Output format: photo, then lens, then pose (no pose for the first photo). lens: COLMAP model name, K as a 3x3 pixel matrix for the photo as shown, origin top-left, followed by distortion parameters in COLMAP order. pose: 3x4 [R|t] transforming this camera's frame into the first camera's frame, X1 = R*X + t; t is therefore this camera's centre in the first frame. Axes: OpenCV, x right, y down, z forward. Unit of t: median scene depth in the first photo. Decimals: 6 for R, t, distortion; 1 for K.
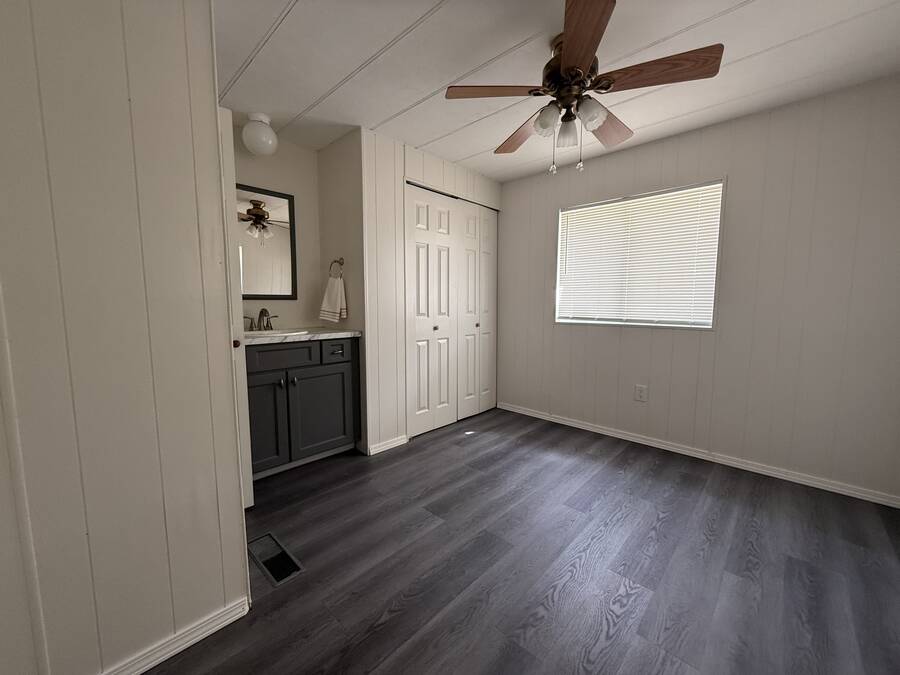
lens RADIAL K [[369.4, 0, 452.1], [0, 369.4, 338.9], [0, 0, 1]] dist [-0.002402, -0.000024]
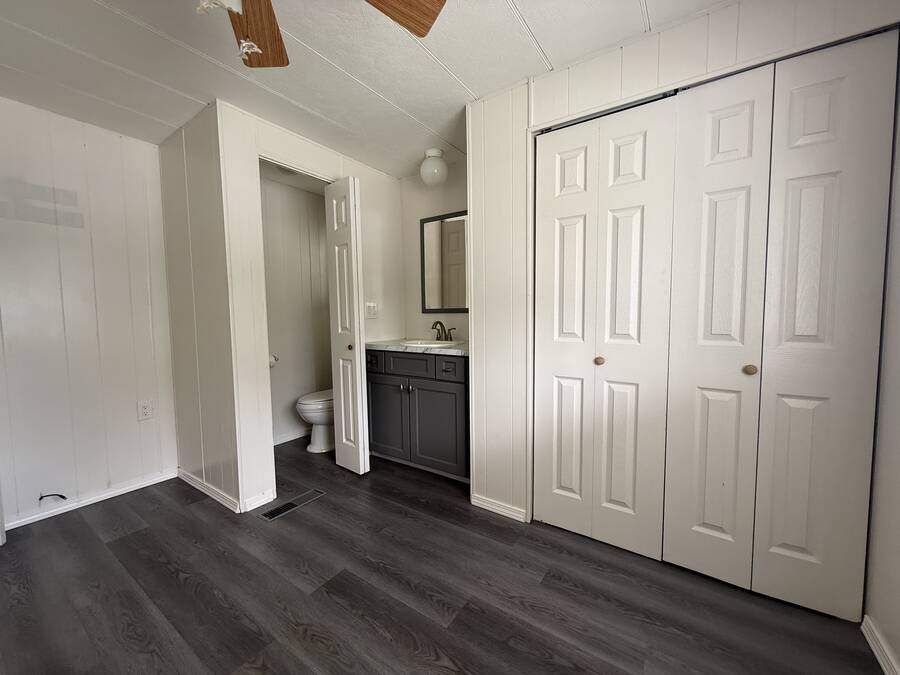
lens RADIAL K [[369.4, 0, 472.1], [0, 369.4, 338.2], [0, 0, 1]] dist [-0.002402, -0.000024]
pose [[0.144129, 0.063430, -0.987524, 0.539869], [-0.087368, 0.994862, 0.051150, -0.085198], [0.985694, 0.078906, 0.148931, 0.825675]]
